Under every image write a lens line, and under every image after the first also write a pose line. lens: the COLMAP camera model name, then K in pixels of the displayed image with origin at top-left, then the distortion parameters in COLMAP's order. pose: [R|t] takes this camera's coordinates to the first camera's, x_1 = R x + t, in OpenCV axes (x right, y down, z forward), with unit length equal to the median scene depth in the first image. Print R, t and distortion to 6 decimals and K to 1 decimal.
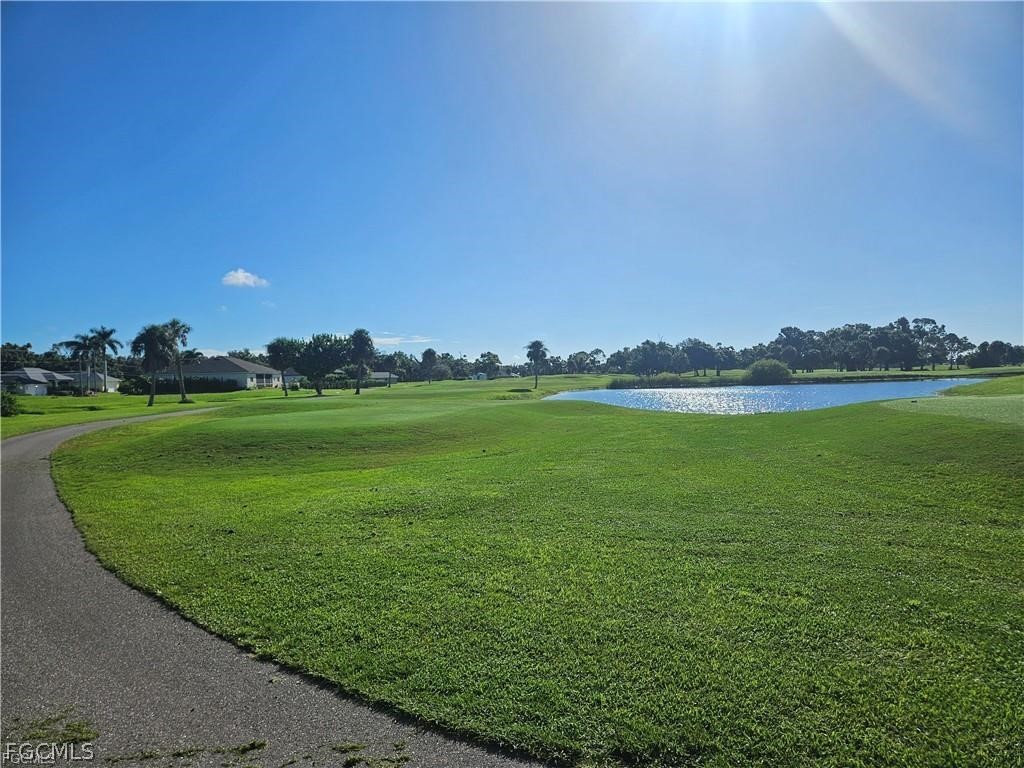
lens RADIAL K [[675.1, 0, 497.5], [0, 675.1, 386.2], [0, 0, 1]] dist [0.073958, -0.053712]
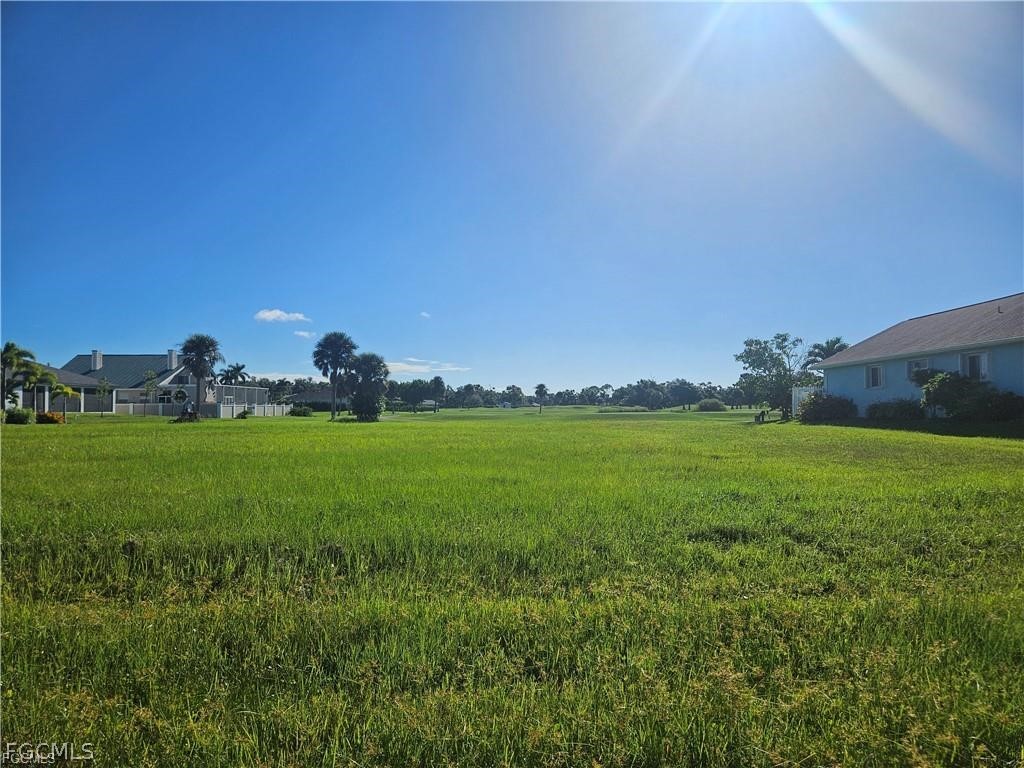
lens RADIAL K [[754.0, 0, 512.0], [0, 754.0, 384.0], [0, 0, 1]] dist [0.092734, 0.000069]
pose [[0.999521, 0.024782, -0.018526, 0.013415], [-0.025555, 0.998759, -0.042747, 0.007158], [0.017444, 0.043199, 0.998914, -0.497055]]
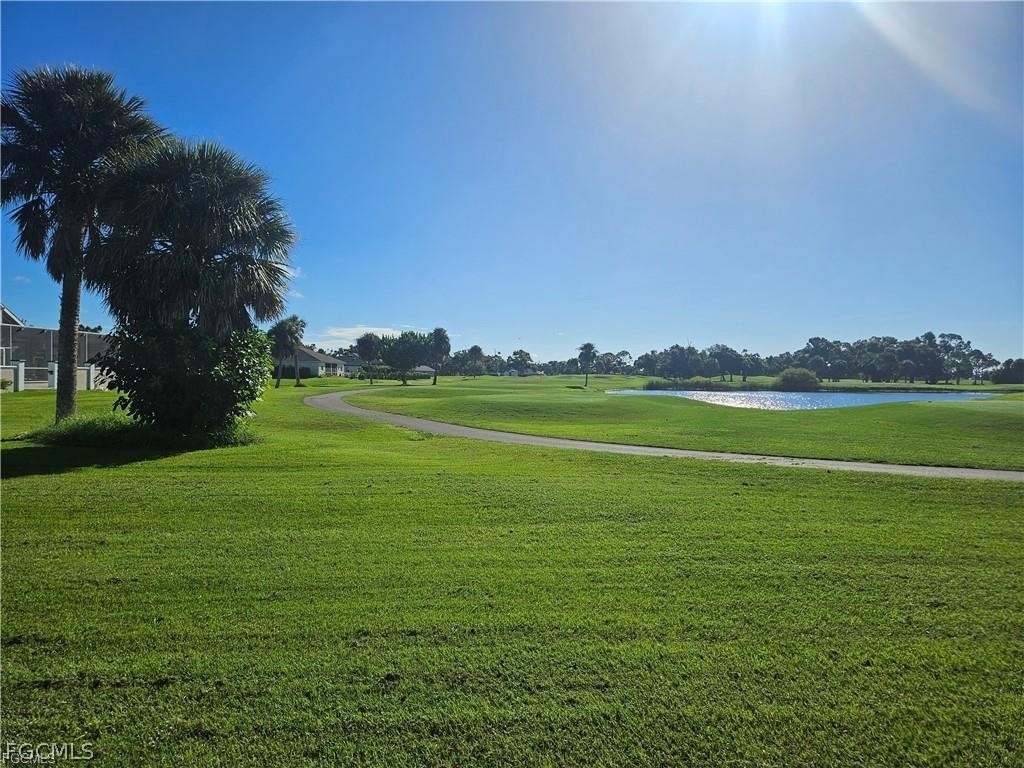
lens RADIAL K [[685.4, 0, 487.2], [0, 685.4, 380.5], [0, 0, 1]] dist [0.082514, -0.062887]
pose [[0.998786, 0.039783, -0.029060, -0.045499], [-0.039881, 0.999201, -0.002789, 0.002072], [0.028926, 0.003944, 0.999574, -0.079466]]
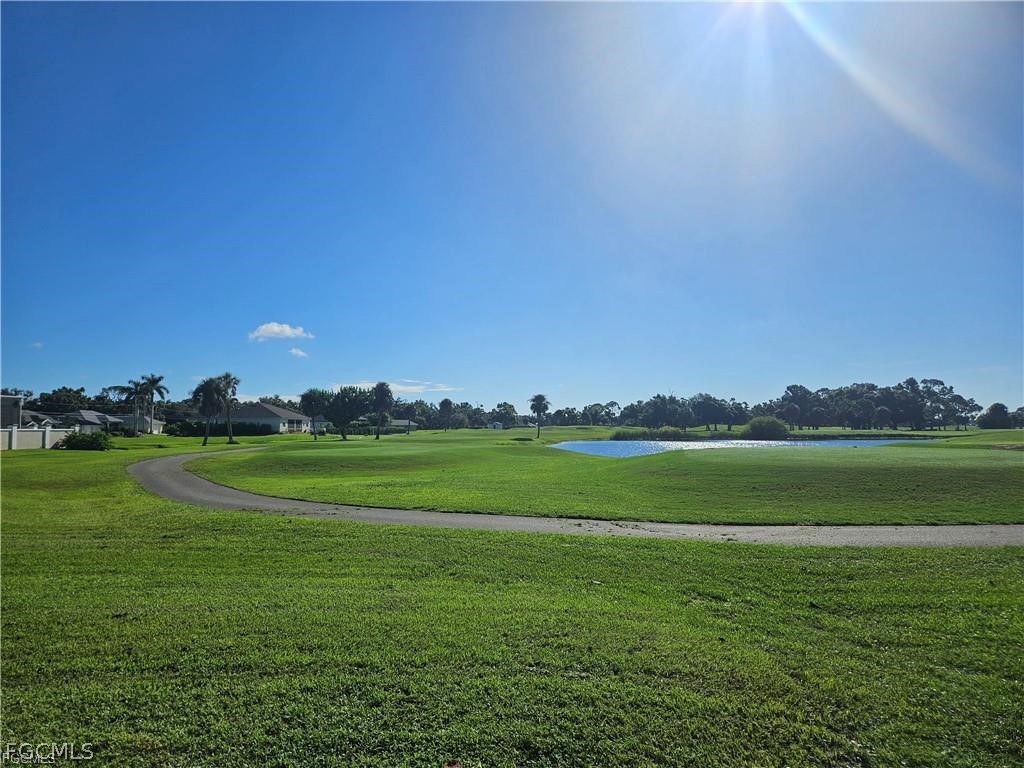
lens RADIAL K [[685.4, 0, 487.2], [0, 685.4, 380.5], [0, 0, 1]] dist [0.082514, -0.062887]
pose [[0.998506, 0.018226, -0.051506, 0.018649], [-0.022285, 0.996596, -0.079370, 0.000386], [0.049884, 0.080399, 0.995514, -0.078228]]
